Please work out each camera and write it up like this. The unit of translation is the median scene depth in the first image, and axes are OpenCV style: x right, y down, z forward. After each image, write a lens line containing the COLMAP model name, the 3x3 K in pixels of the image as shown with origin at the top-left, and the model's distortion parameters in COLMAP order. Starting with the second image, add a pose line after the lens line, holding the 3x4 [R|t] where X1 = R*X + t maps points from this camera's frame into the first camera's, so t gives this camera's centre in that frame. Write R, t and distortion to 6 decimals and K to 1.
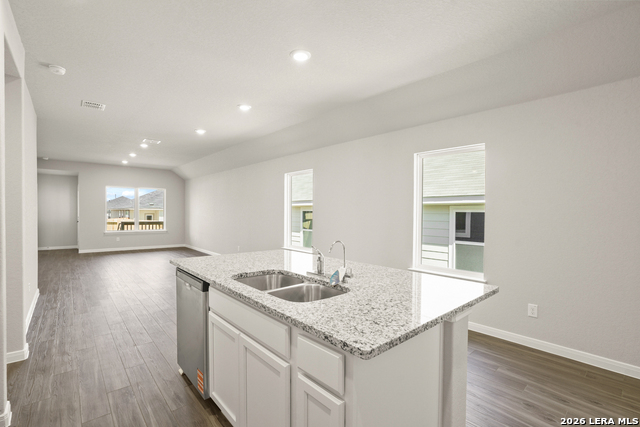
lens RADIAL K [[301.5, 0, 320.0], [0, 301.5, 213.5], [0, 0, 1]] dist [-0.054580, 0.017724]
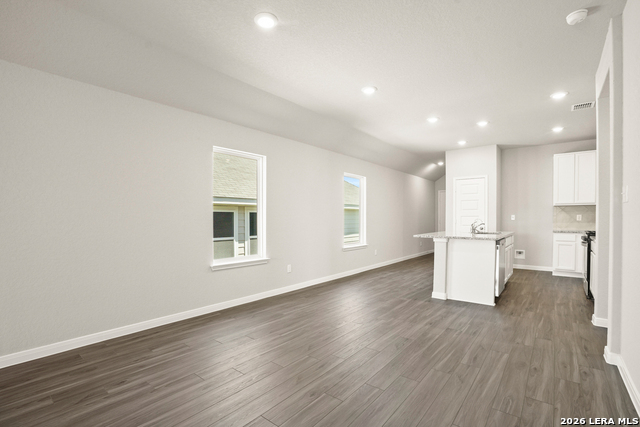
lens RADIAL K [[299.4, 0, 318.0], [0, 299.4, 224.9], [0, 0, 1]] dist [-0.035739, 0.000421]
pose [[-0.176195, -0.025733, 0.984019, -0.479885], [0.007076, 0.999599, 0.027408, 0.010277], [-0.984330, 0.011792, -0.175943, 0.565481]]
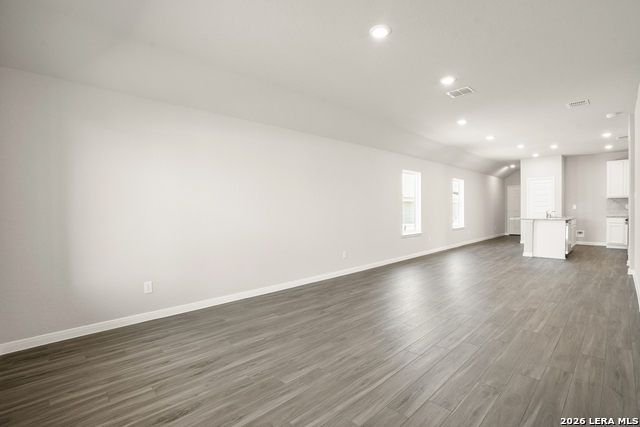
lens RADIAL K [[296.5, 0, 318.1], [0, 296.5, 218.7], [0, 0, 1]] dist [-0.026160, 0.000750]
pose [[-0.050797, -0.030363, 0.998247, -0.778691], [0.020157, 0.999303, 0.031421, 0.006634], [-0.998506, 0.021718, -0.050149, 0.871655]]
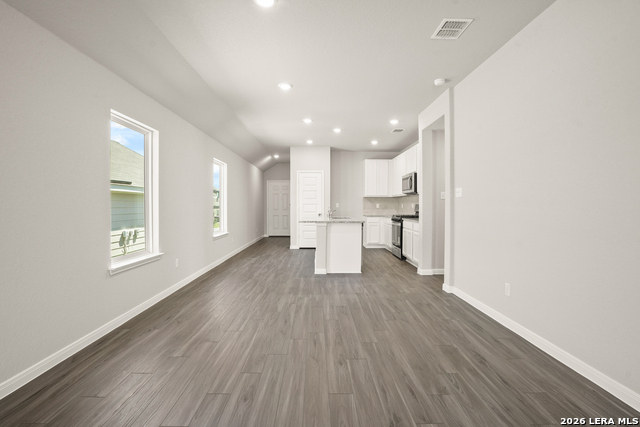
lens RADIAL K [[301.5, 0, 320.0], [0, 301.5, 213.5], [0, 0, 1]] dist [-0.054580, 0.017724]
pose [[-0.766402, -0.024197, 0.641905, -0.414491], [-0.003410, 0.999429, 0.033602, 0.009006], [-0.642352, 0.023564, -0.766047, 0.720296]]
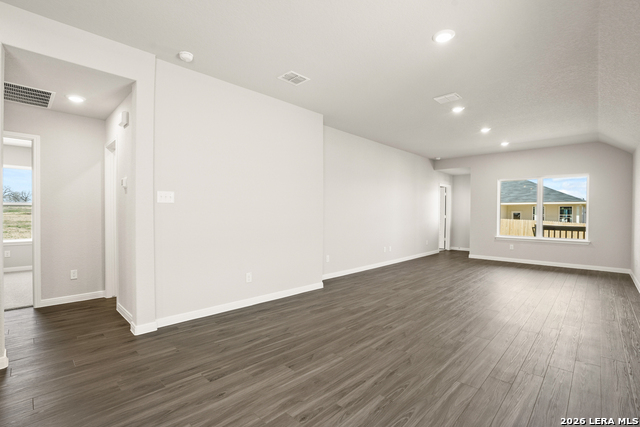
lens RADIAL K [[296.5, 0, 318.1], [0, 296.5, 218.7], [0, 0, 1]] dist [-0.026160, 0.000750]
pose [[0.084464, 0.010766, -0.996368, 0.035431], [-0.012340, 0.999876, 0.009758, 0.011702], [0.996350, 0.011471, 0.084587, 0.426033]]
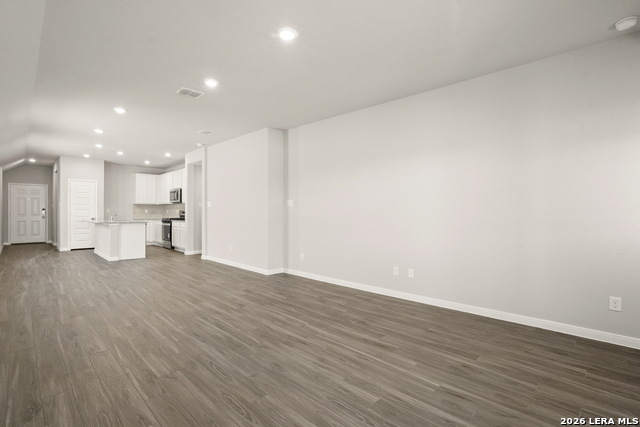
lens RADIAL K [[301.5, 0, 320.0], [0, 301.5, 213.5], [0, 0, 1]] dist [-0.054580, 0.017724]
pose [[-0.996136, -0.011361, -0.087088, -0.513506], [-0.012079, 0.999897, 0.007722, 0.007797], [0.086991, 0.008744, -0.996171, 1.076003]]
